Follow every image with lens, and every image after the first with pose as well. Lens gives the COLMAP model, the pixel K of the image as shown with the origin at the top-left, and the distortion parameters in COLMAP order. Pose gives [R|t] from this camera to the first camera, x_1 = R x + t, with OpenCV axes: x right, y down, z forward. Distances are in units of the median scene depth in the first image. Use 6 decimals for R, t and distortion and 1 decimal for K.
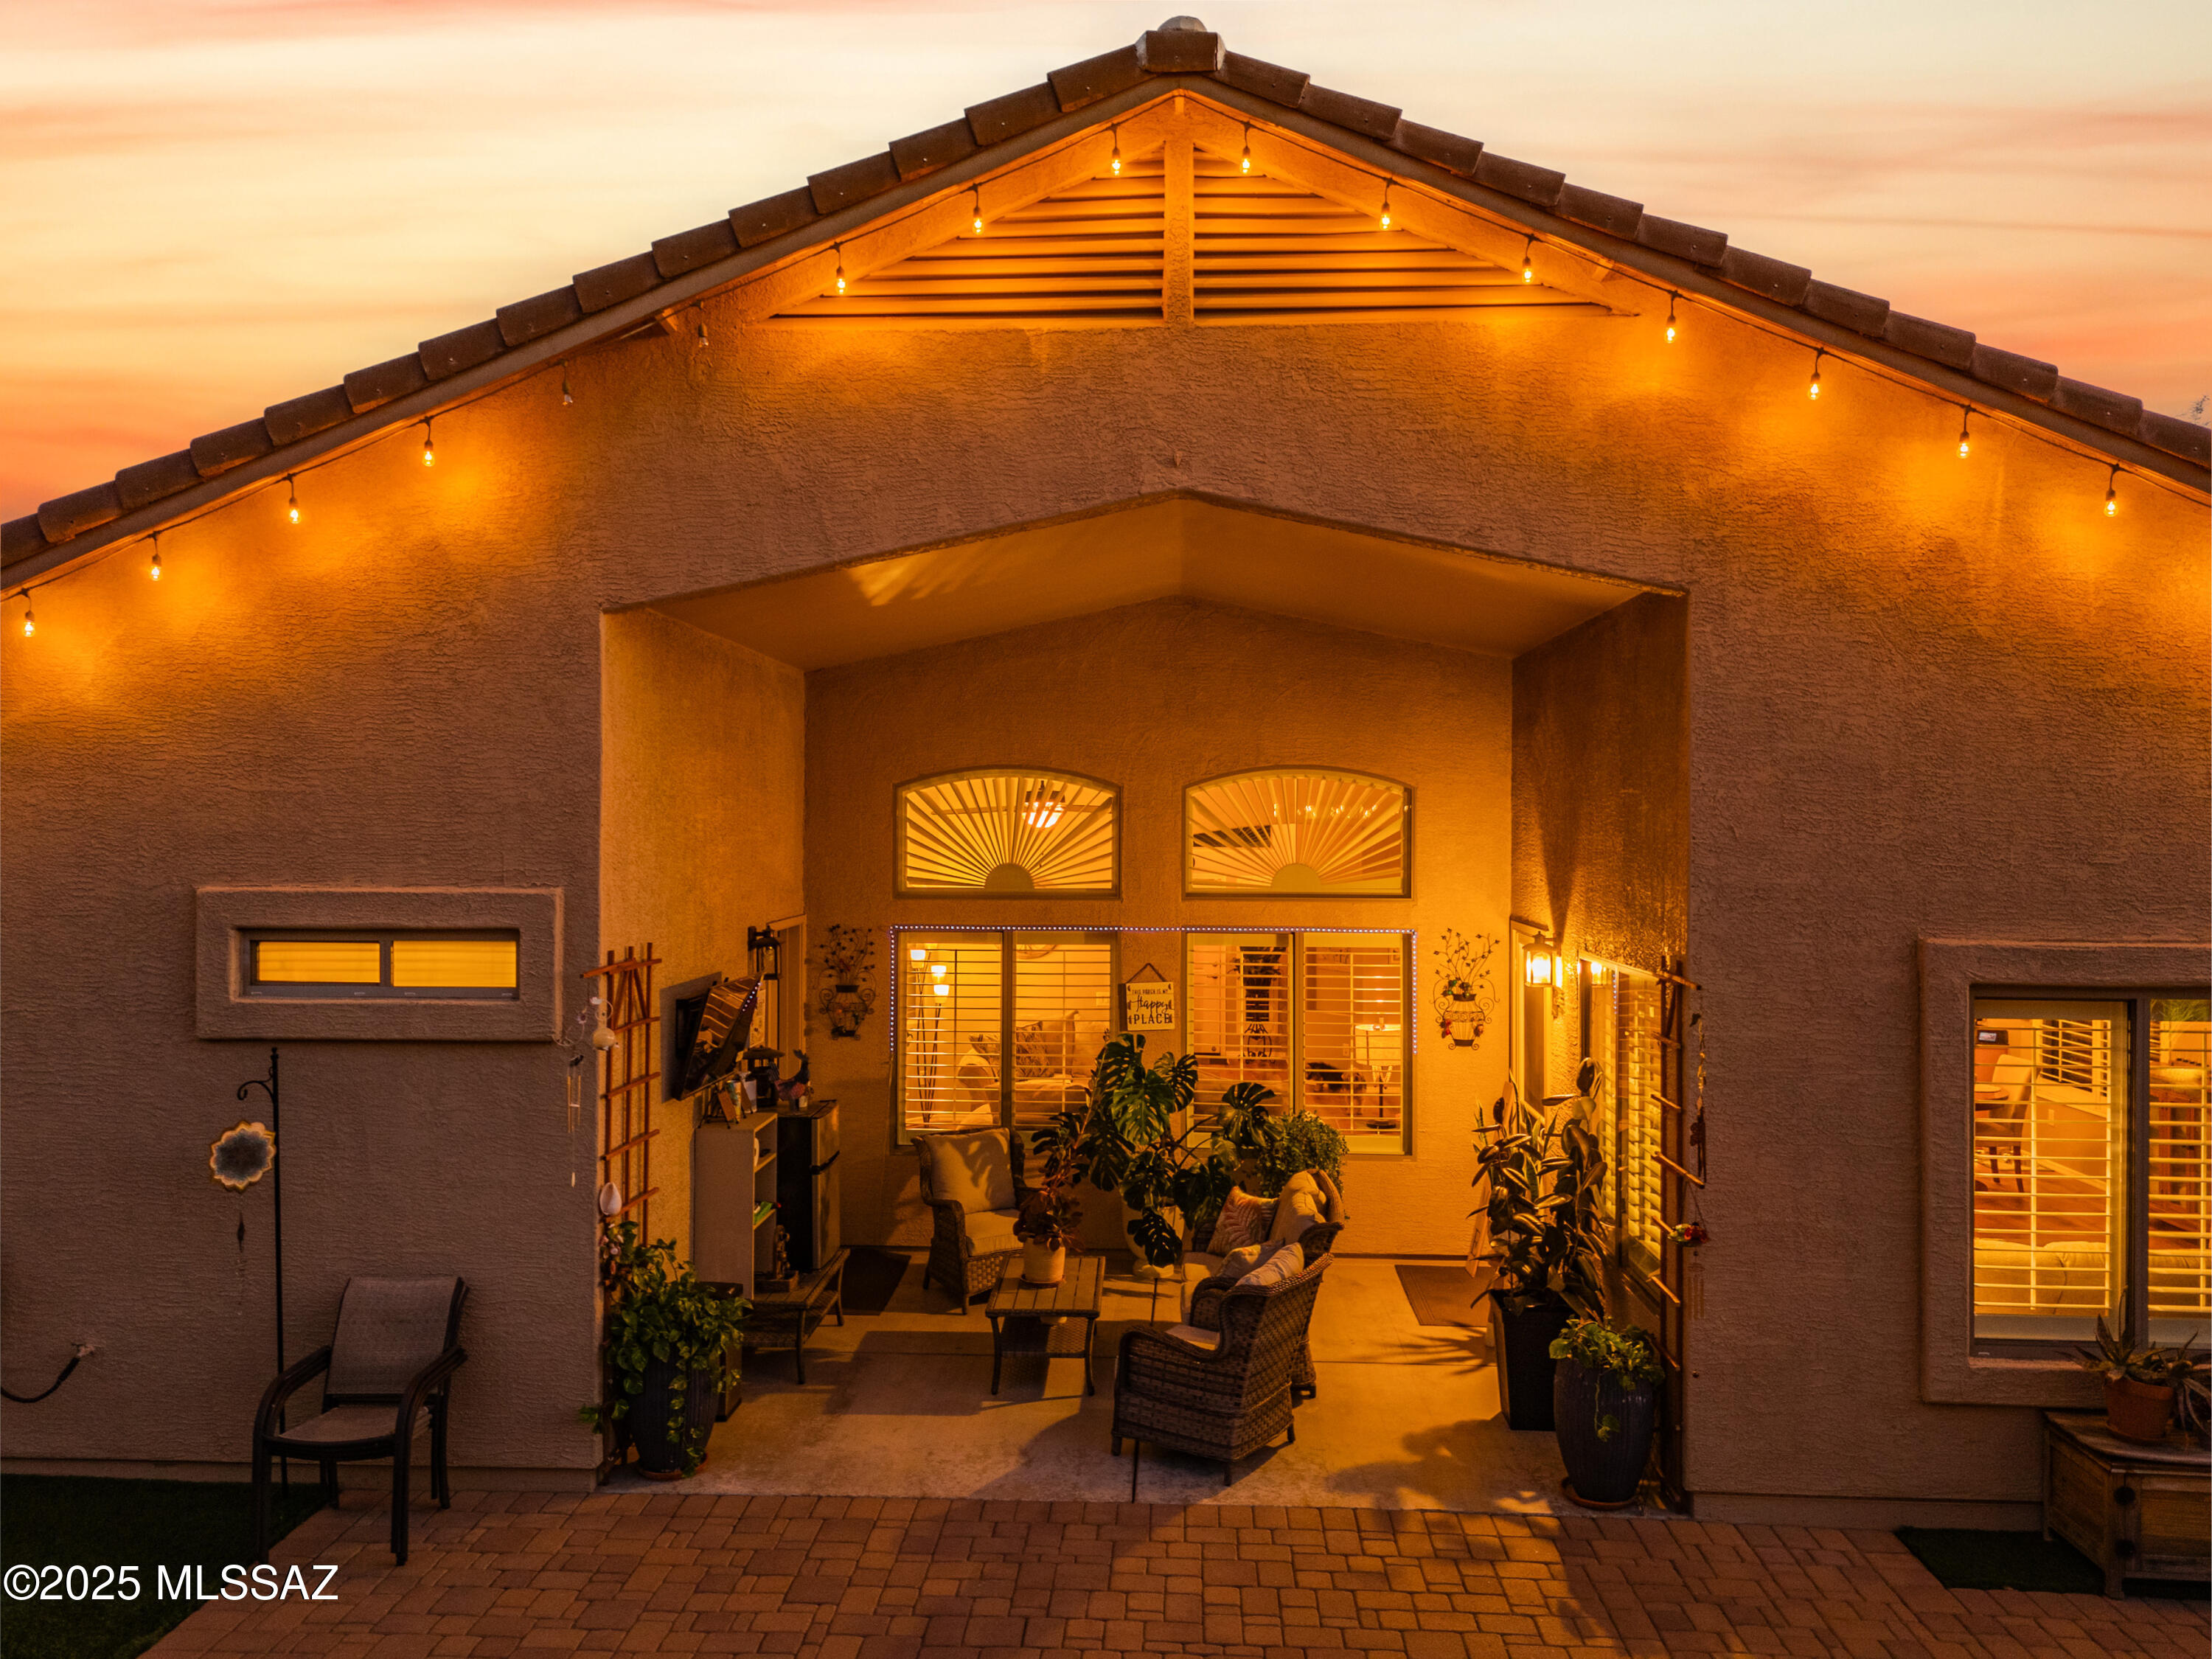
lens RADIAL K [[1690.4, 0, 1095.5], [0, 1690.4, 840.1], [0, 0, 1]] dist [0.066126, -0.060456]
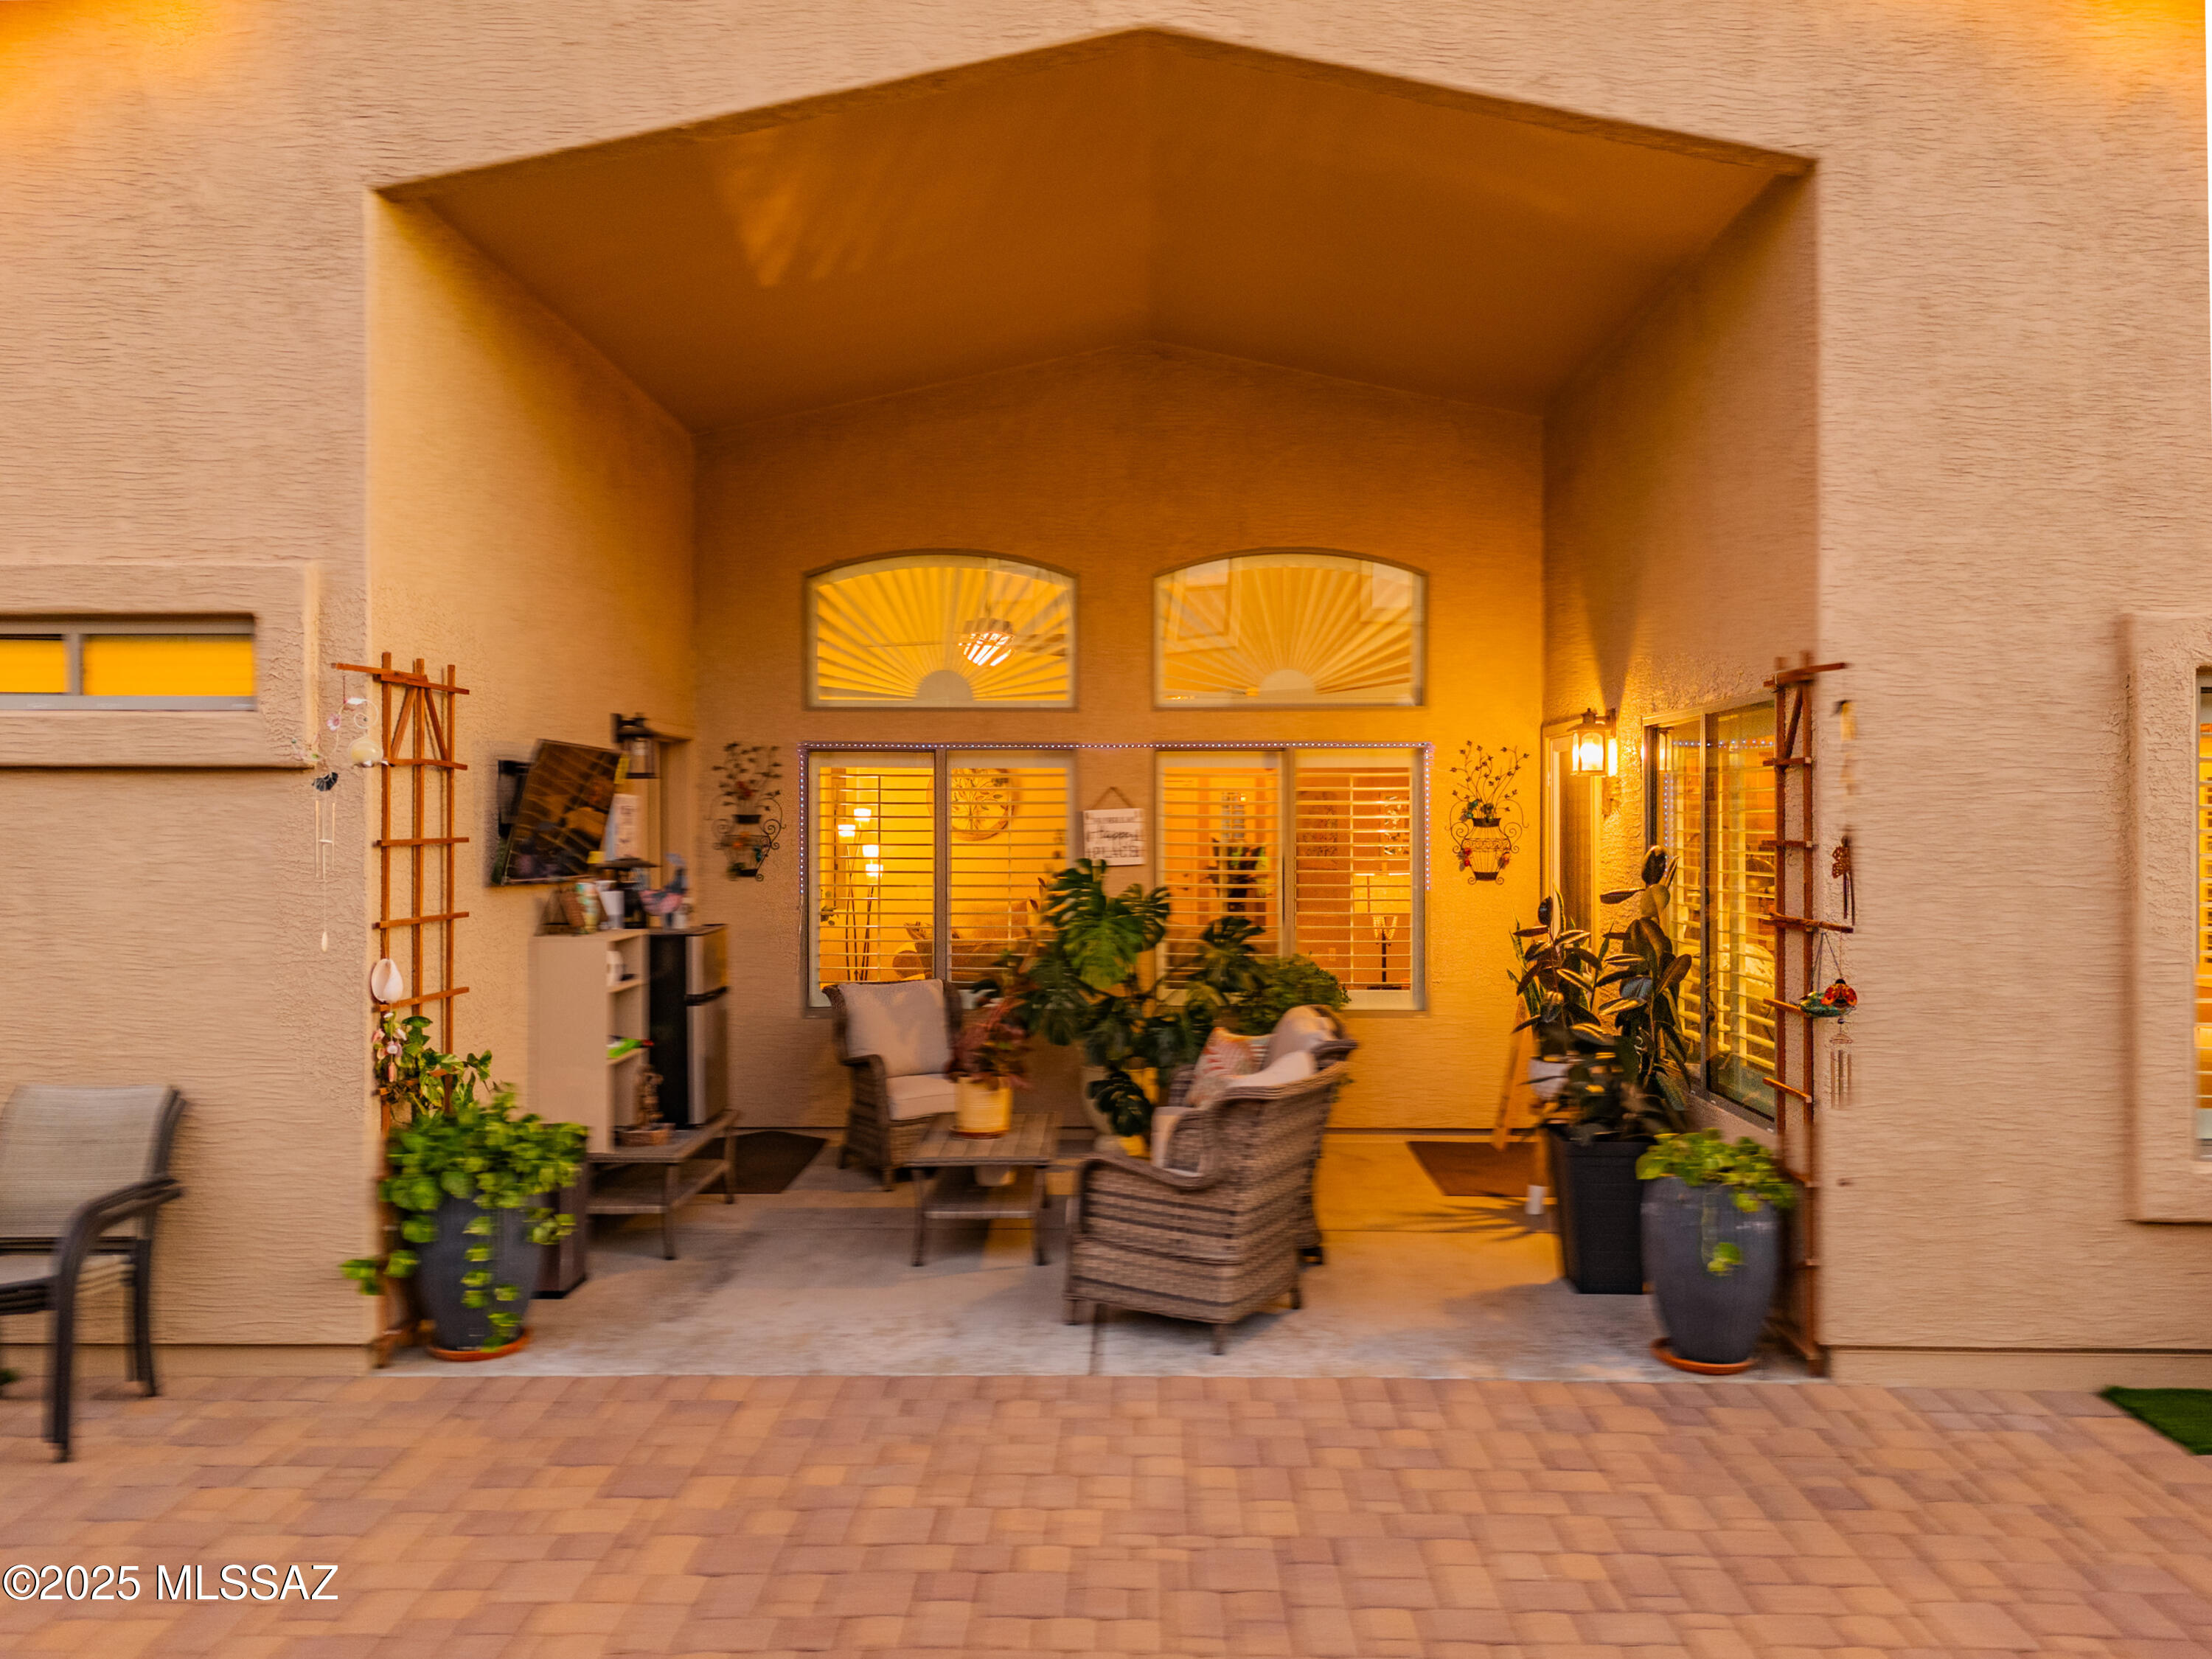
lens RADIAL K [[1690.4, 0, 1111.0], [0, 1690.4, 835.6], [0, 0, 1]] dist [0.066126, -0.060456]
pose [[0.999524, -0.006188, 0.030238, 0.008625], [0.006464, 0.999938, -0.009062, 0.156469], [-0.030180, 0.009253, 0.999502, 0.246681]]
